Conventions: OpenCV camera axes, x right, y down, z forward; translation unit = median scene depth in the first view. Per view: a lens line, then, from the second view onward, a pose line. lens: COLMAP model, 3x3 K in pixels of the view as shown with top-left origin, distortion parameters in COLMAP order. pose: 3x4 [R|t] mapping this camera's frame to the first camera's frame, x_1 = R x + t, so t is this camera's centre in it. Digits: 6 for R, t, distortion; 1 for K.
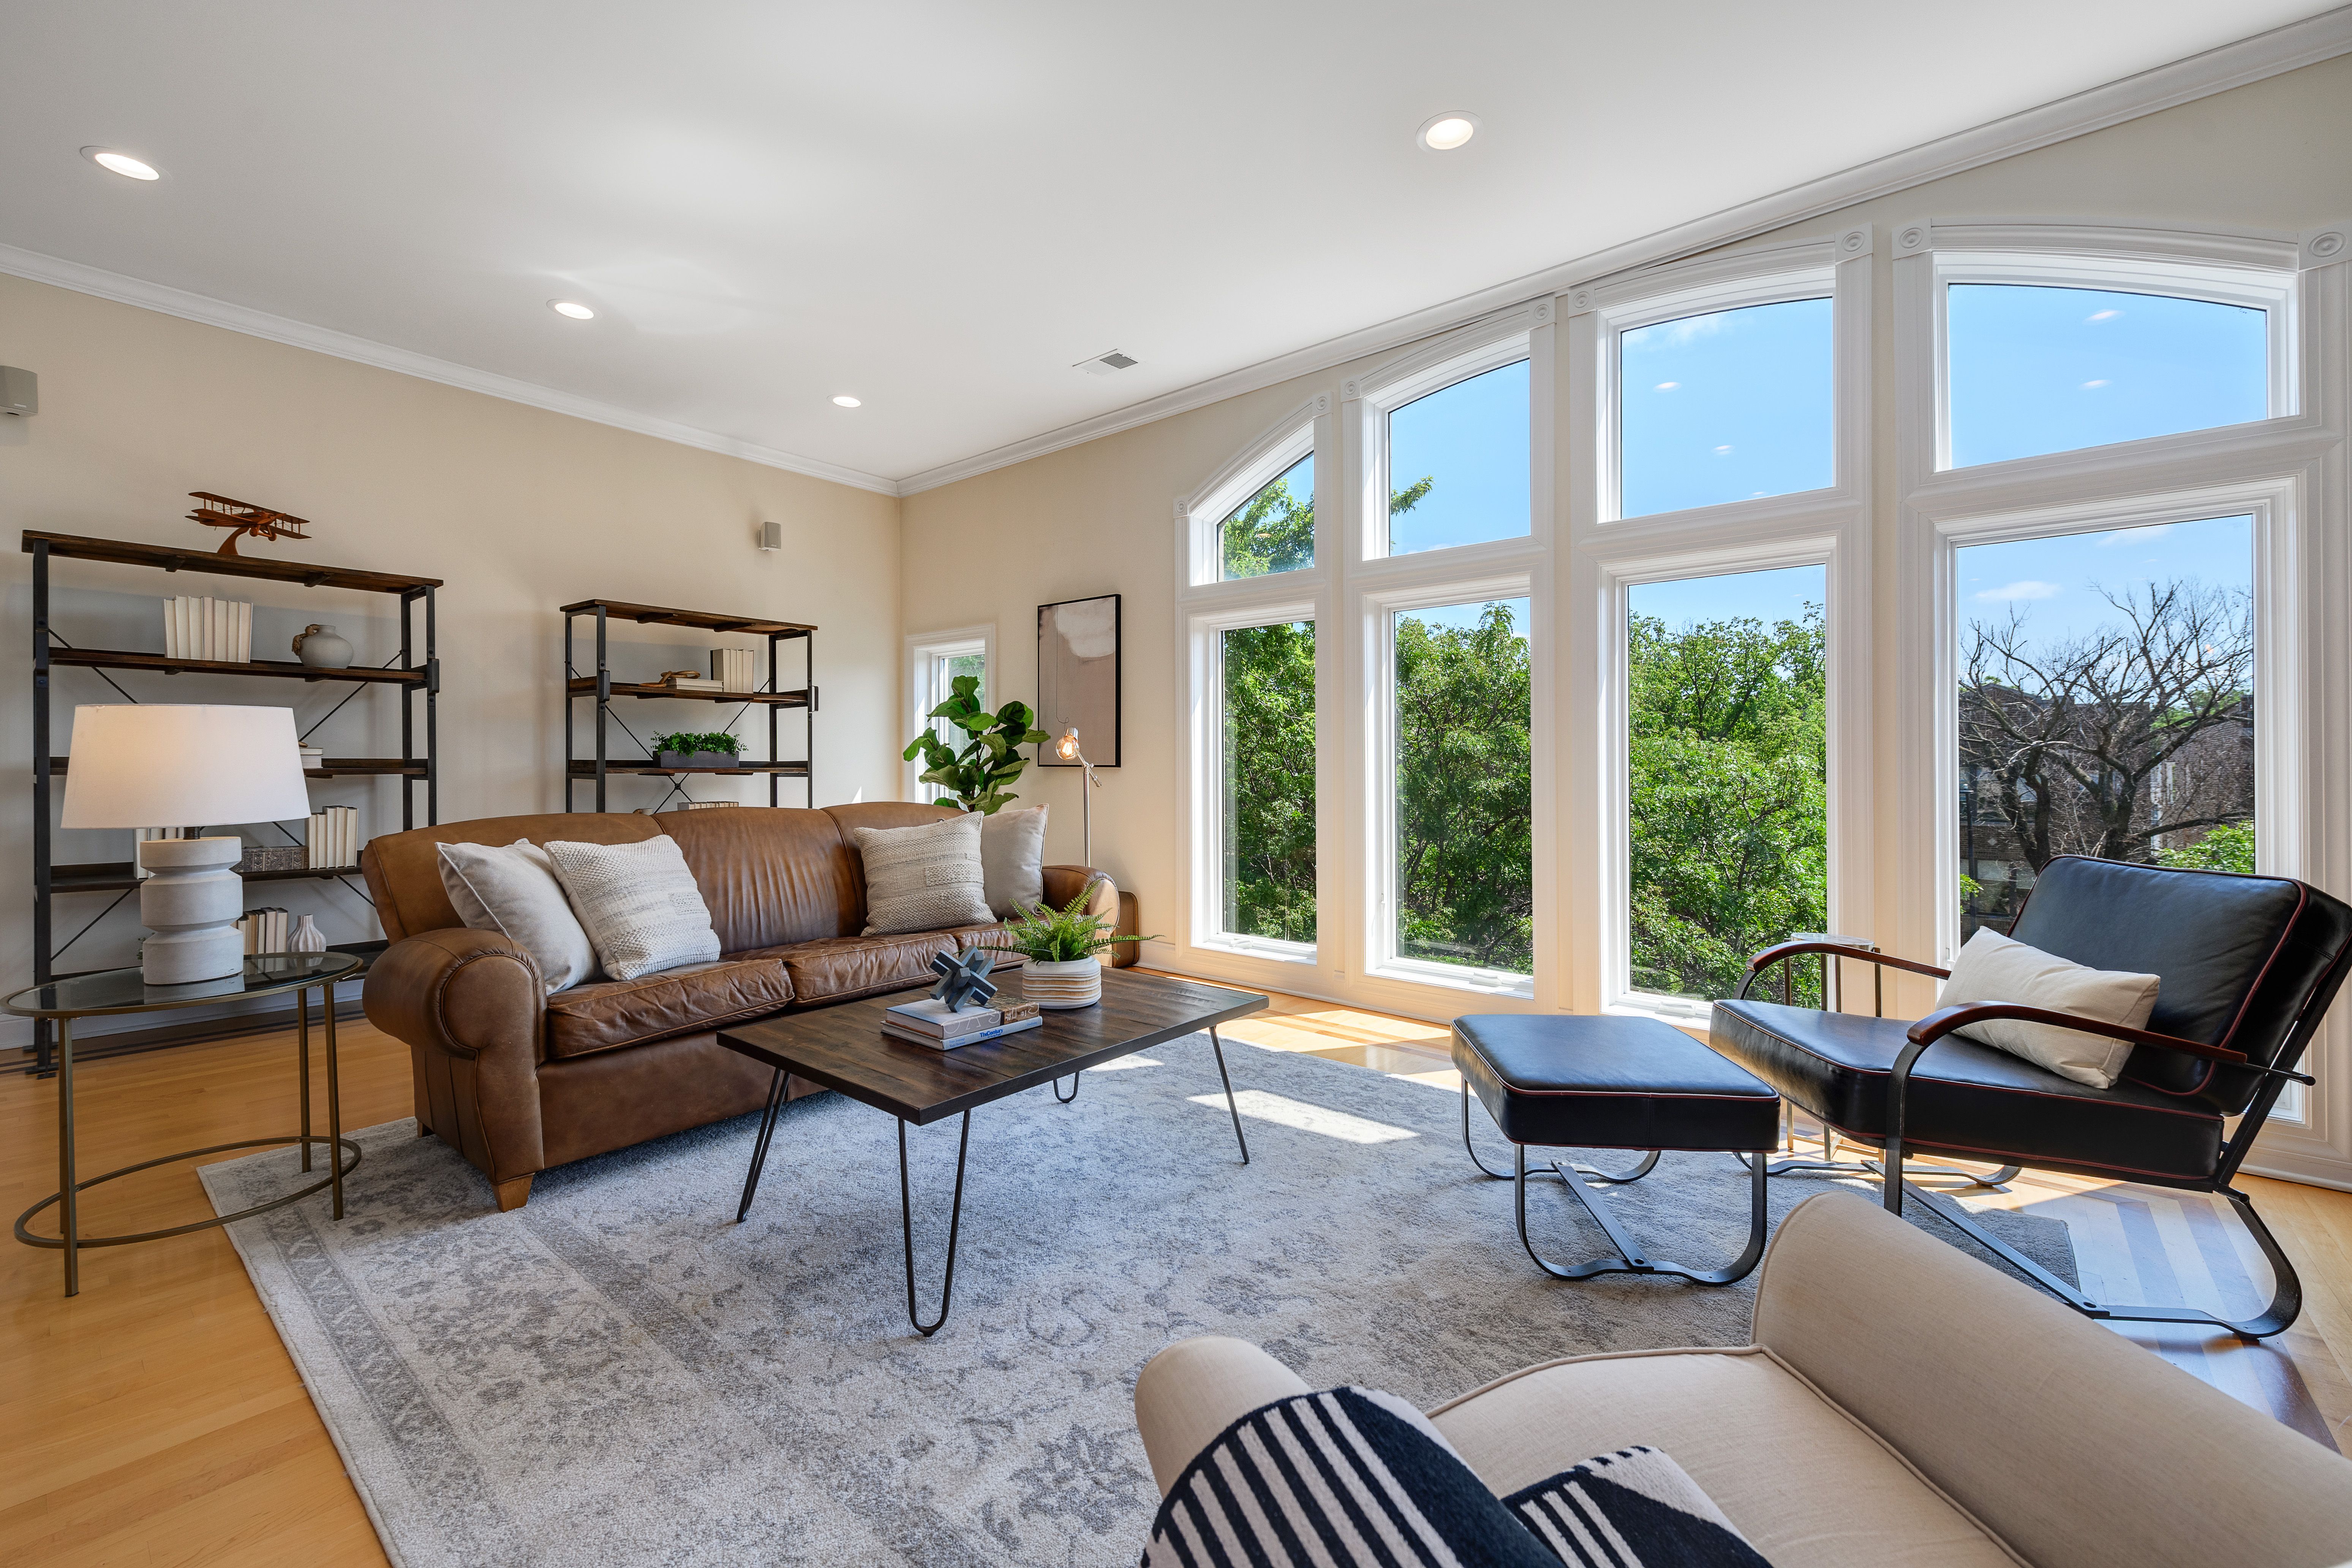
lens RADIAL K [[970.1, 0, 1163.9], [0, 970.1, 755.5], [0, 0, 1]] dist [-0.001026, -0.000016]
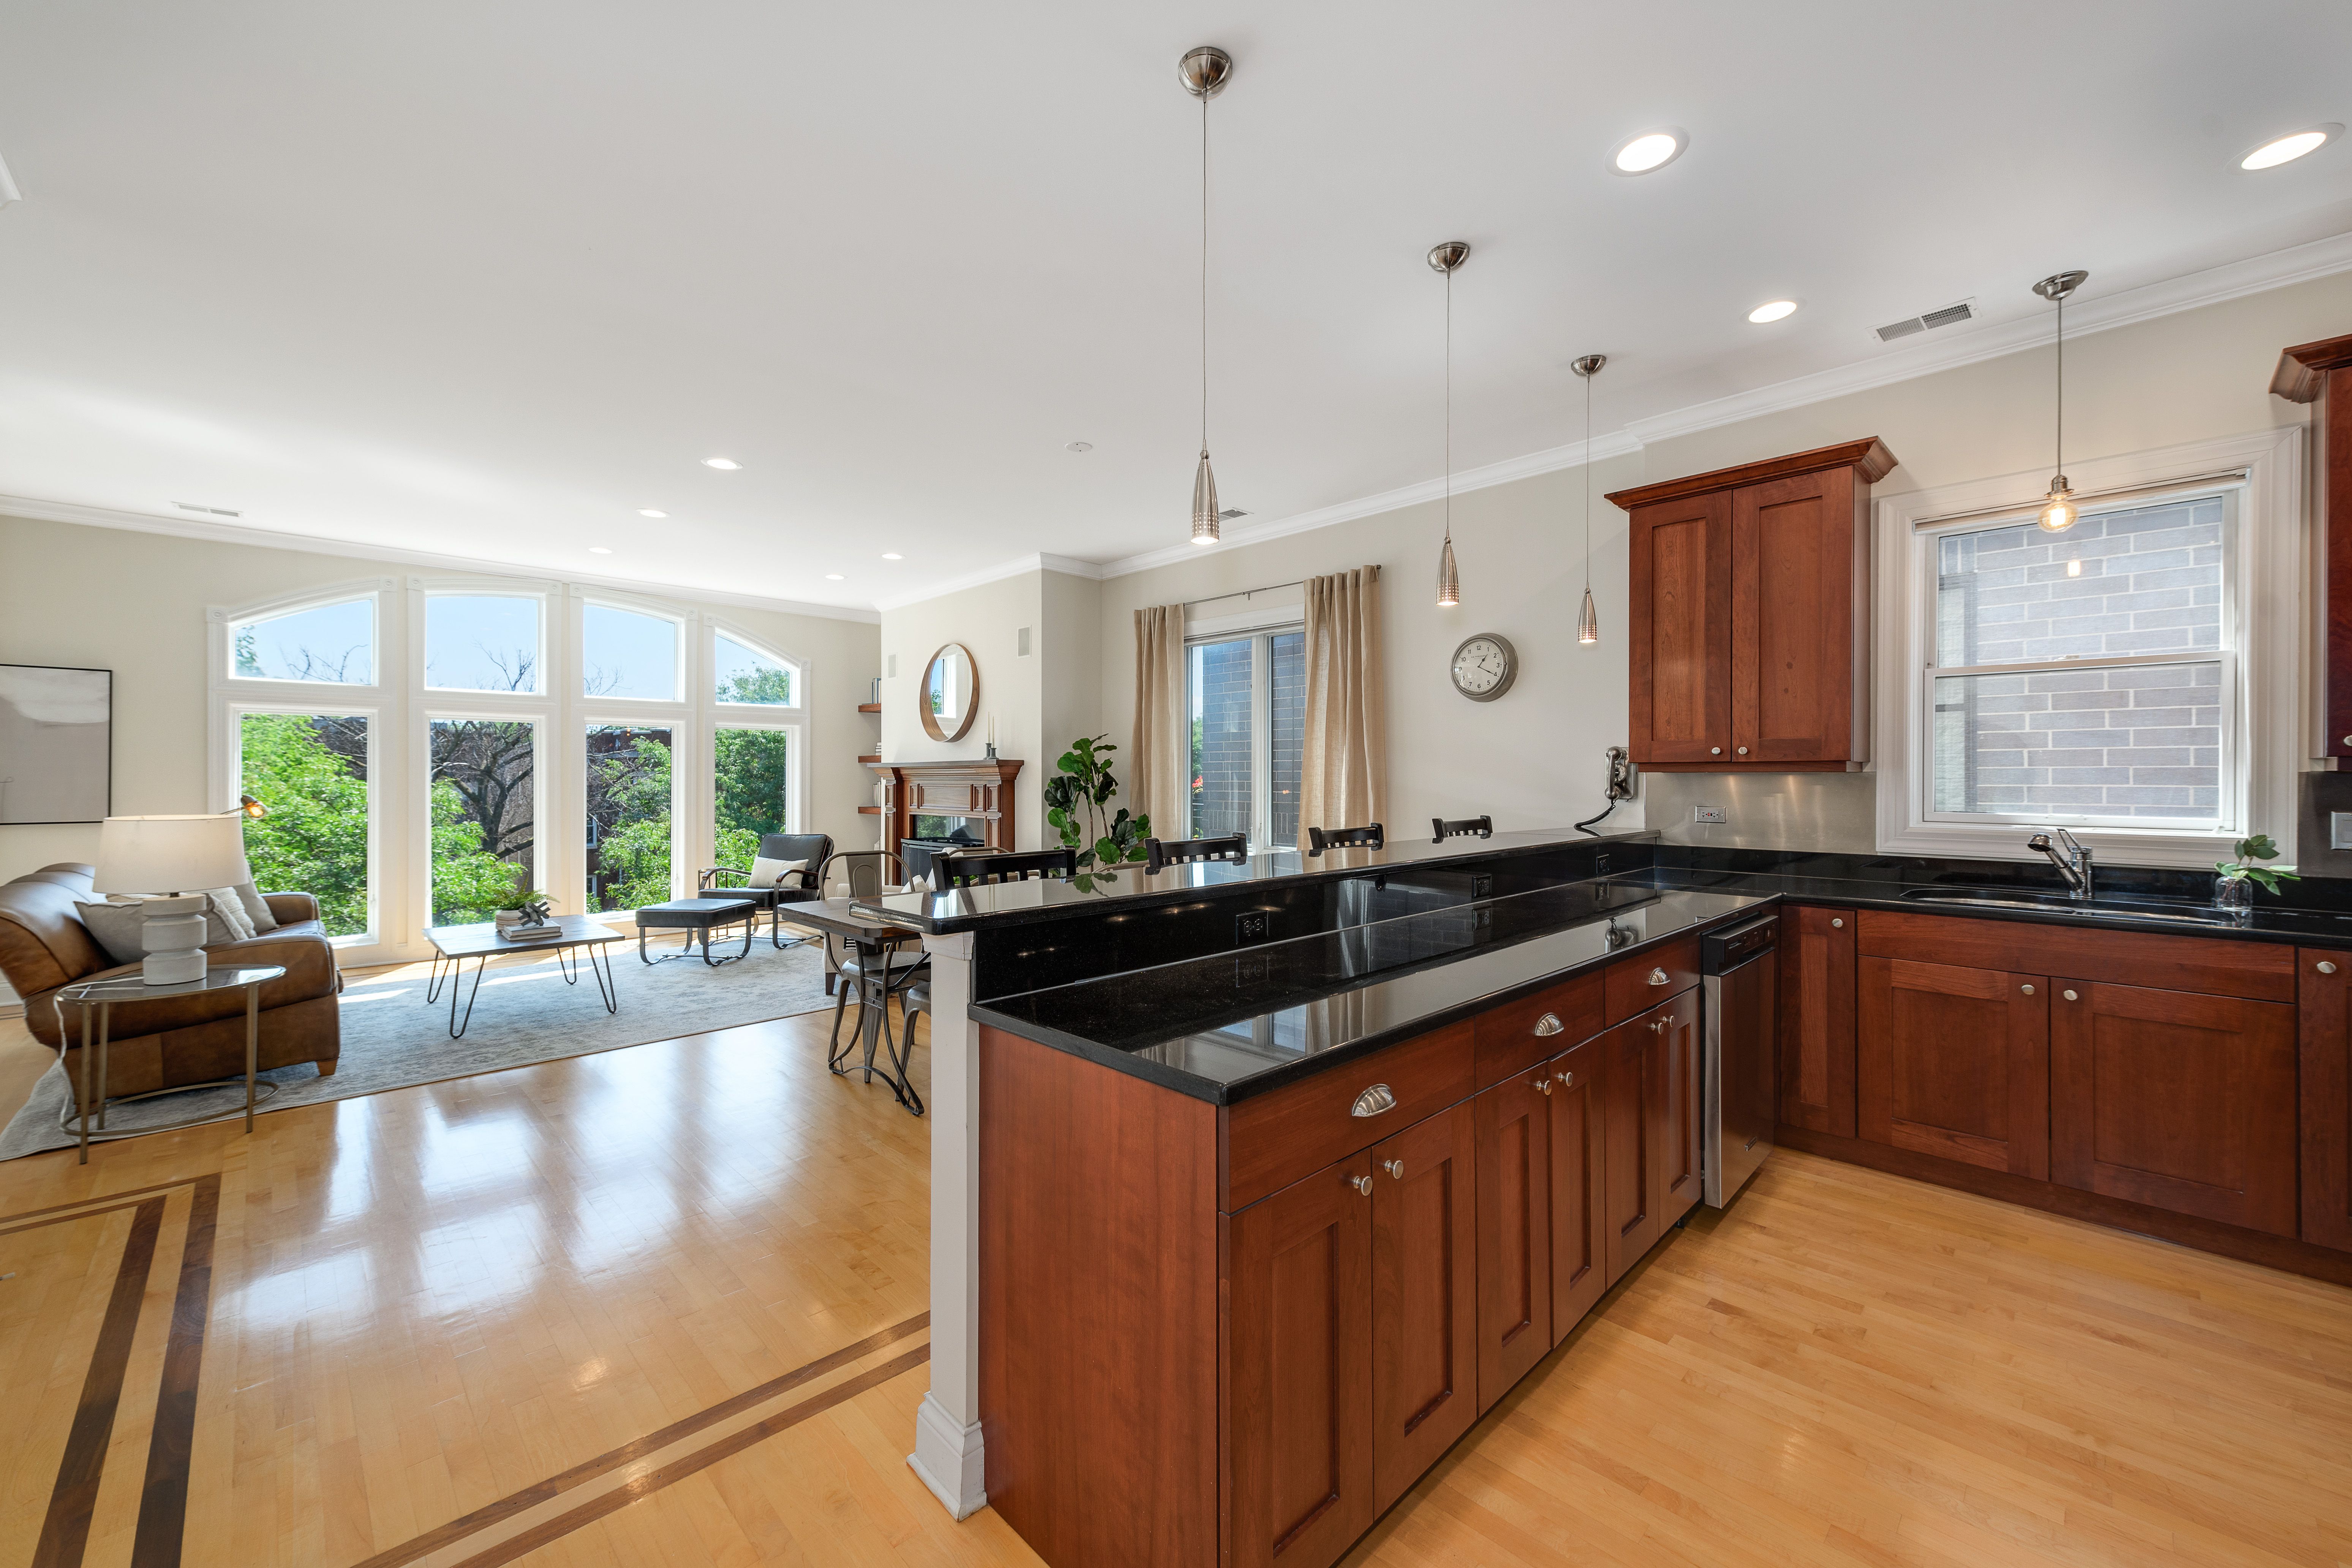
lens RADIAL K [[913.7, 0, 1188.3], [0, 913.7, 773.2], [0, 0, 1]] dist [0.007429, 0.000371]
pose [[0.083784, 0.001089, 0.996483, -1.405553], [-0.014548, 0.999894, 0.000130, -0.087680], [-0.996378, -0.014508, 0.083791, -0.487528]]
